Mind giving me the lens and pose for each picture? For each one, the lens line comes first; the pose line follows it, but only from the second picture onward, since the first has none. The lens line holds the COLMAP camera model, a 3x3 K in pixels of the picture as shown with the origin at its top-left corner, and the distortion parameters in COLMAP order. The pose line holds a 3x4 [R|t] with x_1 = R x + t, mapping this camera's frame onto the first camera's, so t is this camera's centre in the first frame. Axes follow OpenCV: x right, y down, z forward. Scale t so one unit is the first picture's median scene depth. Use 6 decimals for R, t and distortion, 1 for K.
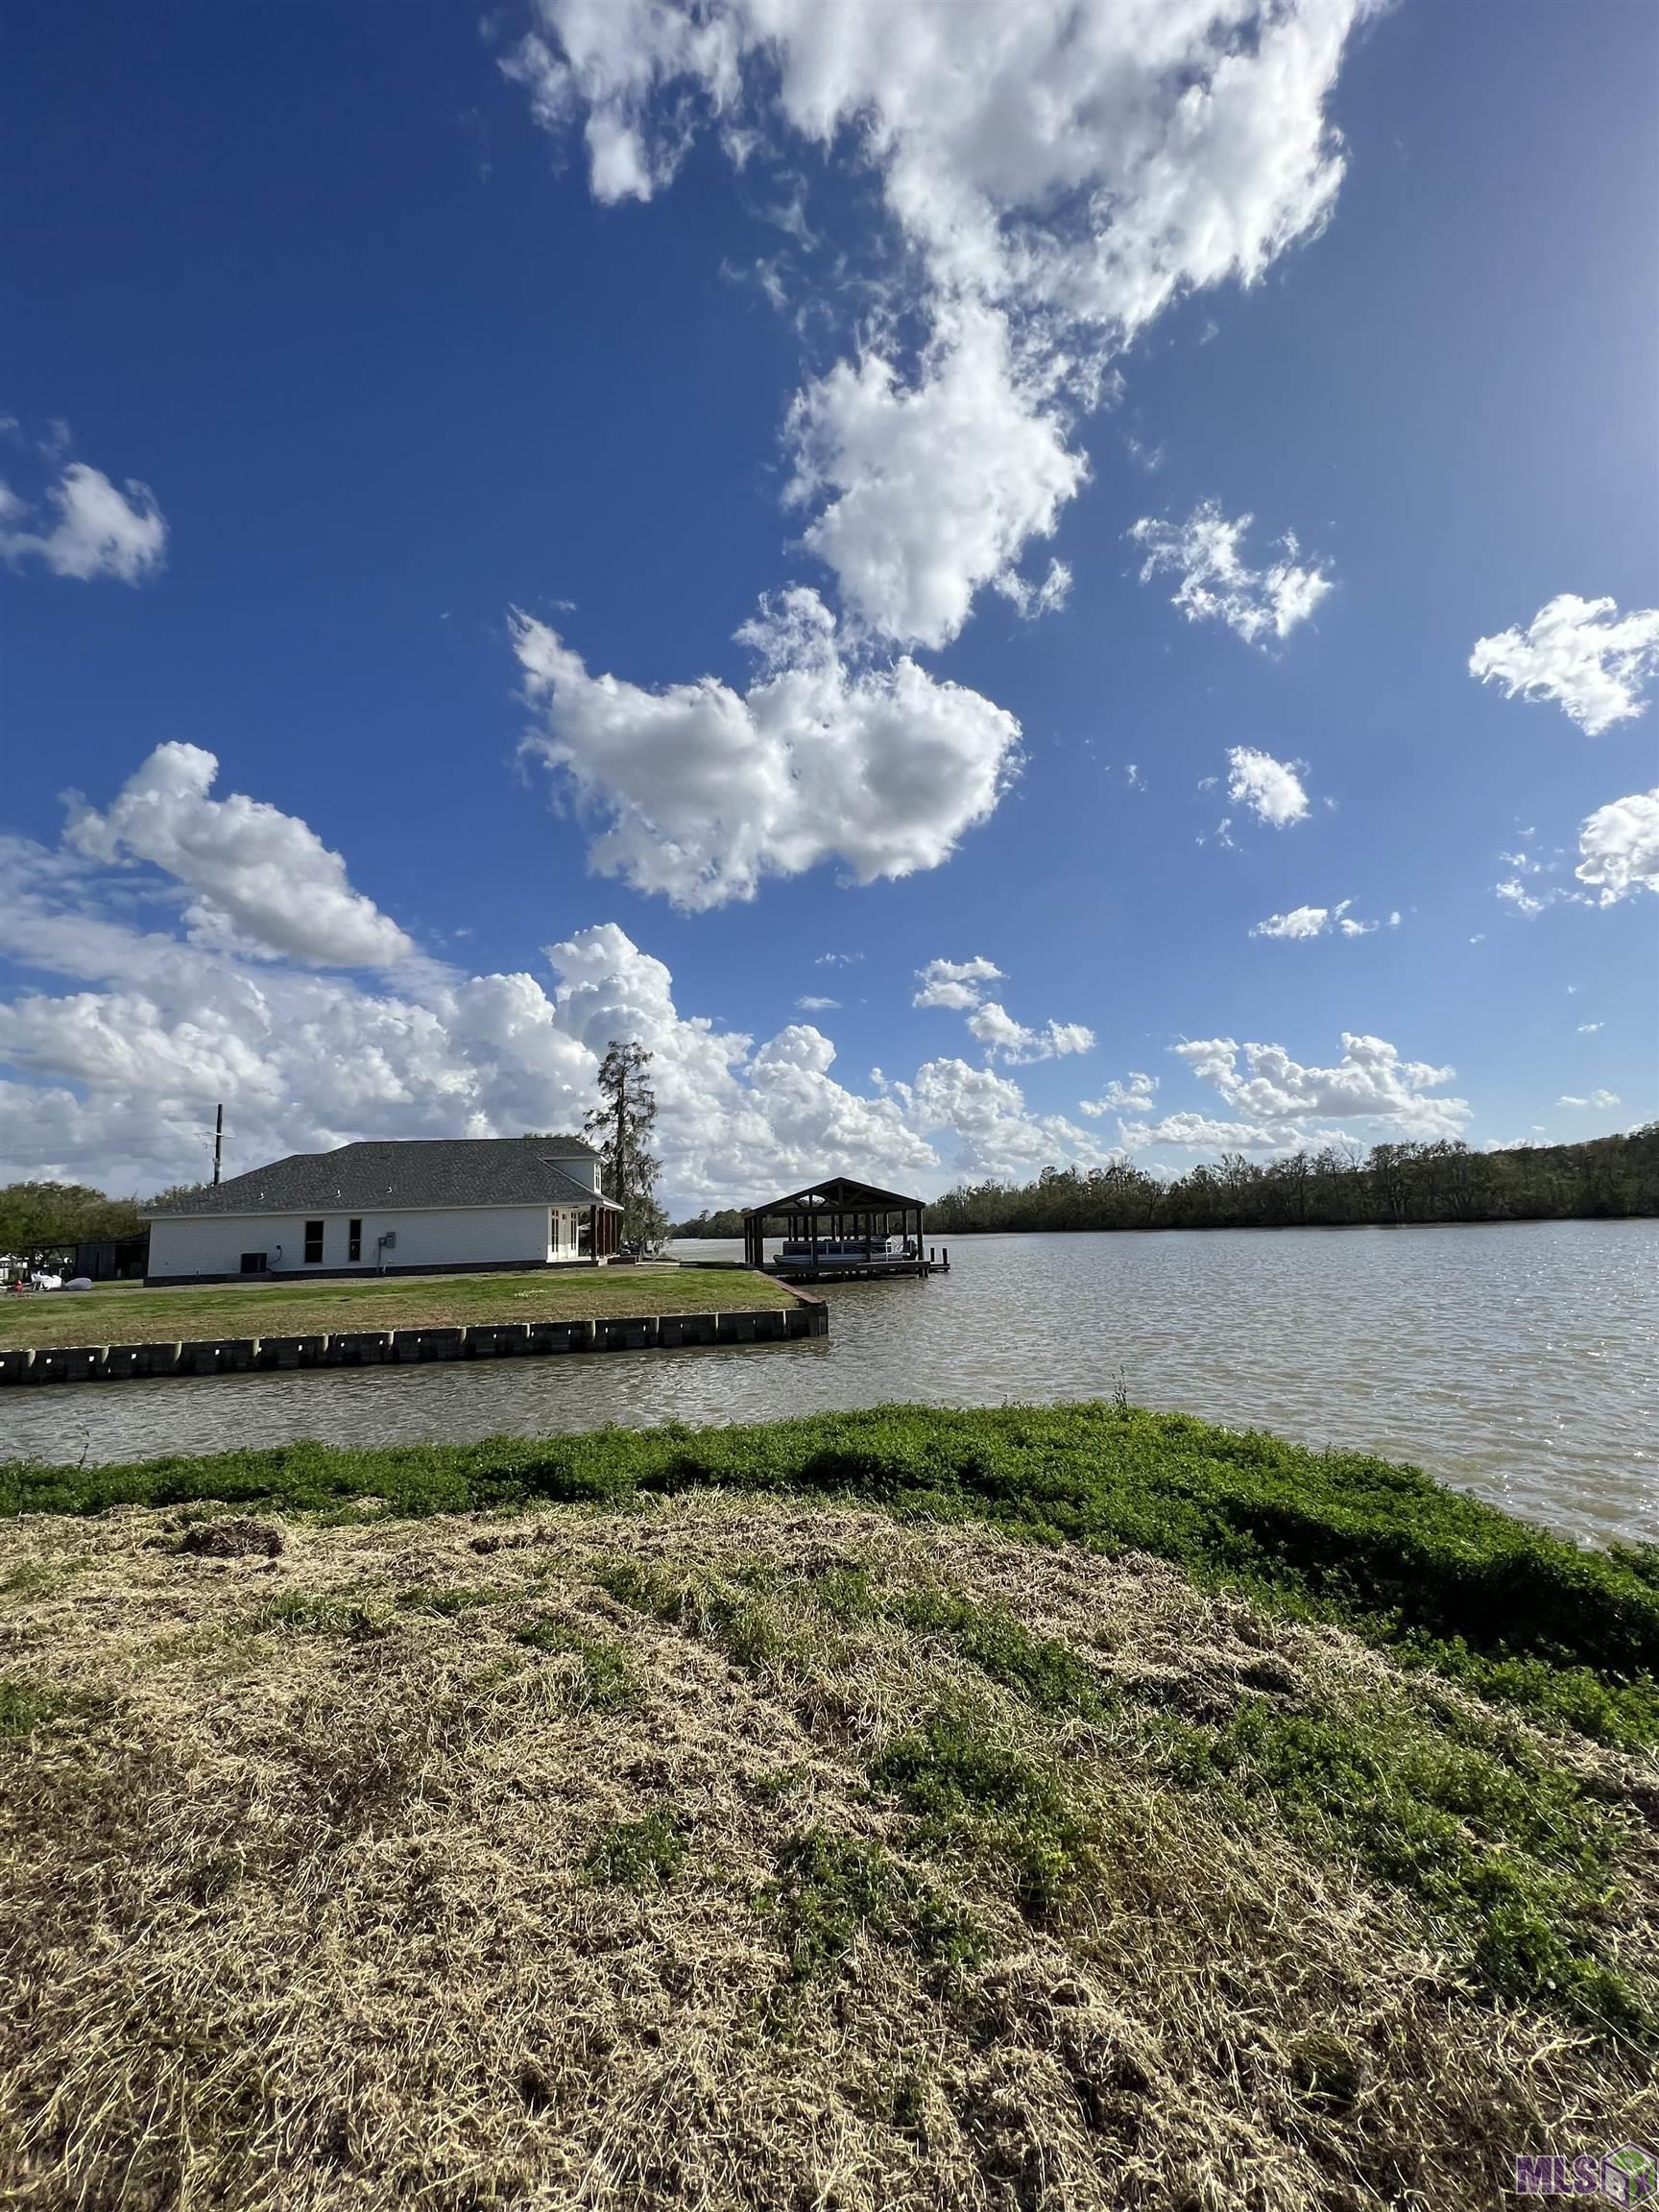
lens RADIAL K [[880.8, 0, 829.5], [0, 880.8, 1106.0], [0, 0, 1]] dist [0.001062, 0.000123]
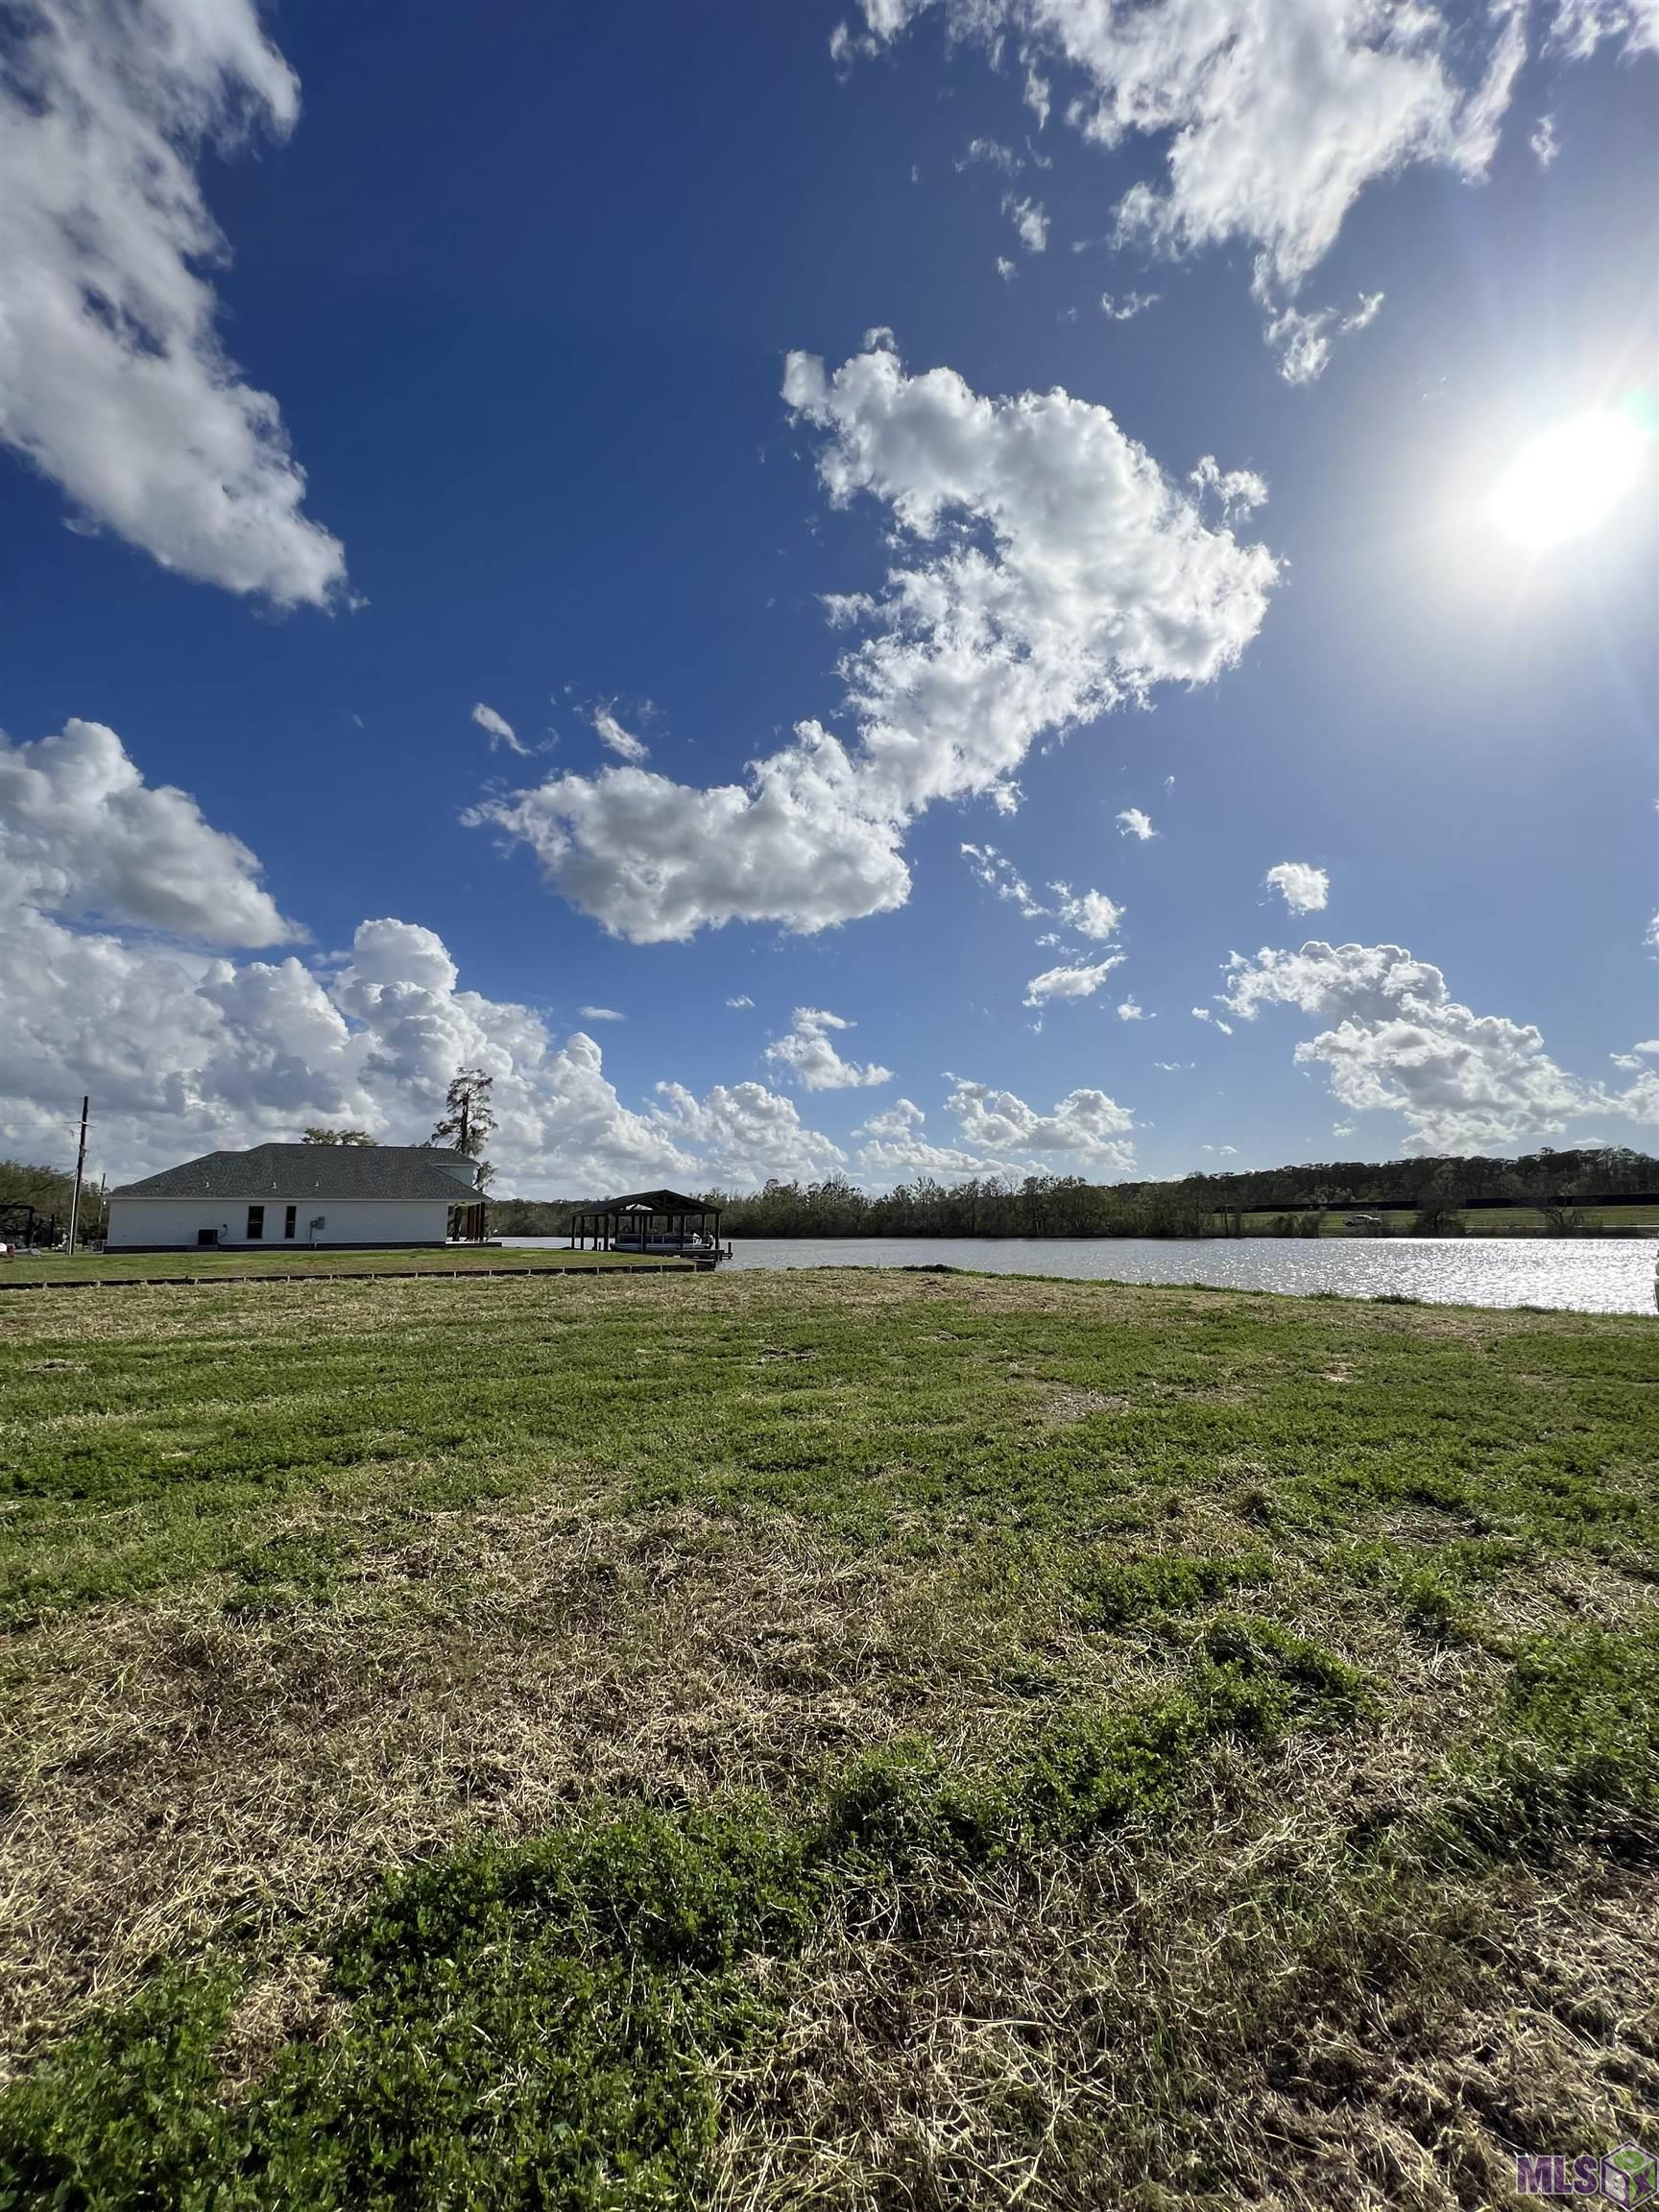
lens RADIAL K [[880.8, 0, 829.5], [0, 880.8, 1106.0], [0, 0, 1]] dist [0.001062, 0.000123]
pose [[0.948900, 0.073530, 0.306890, -0.058445], [-0.071363, 0.997283, -0.018294, -0.014915], [-0.307402, -0.004541, 0.951569, -0.140003]]
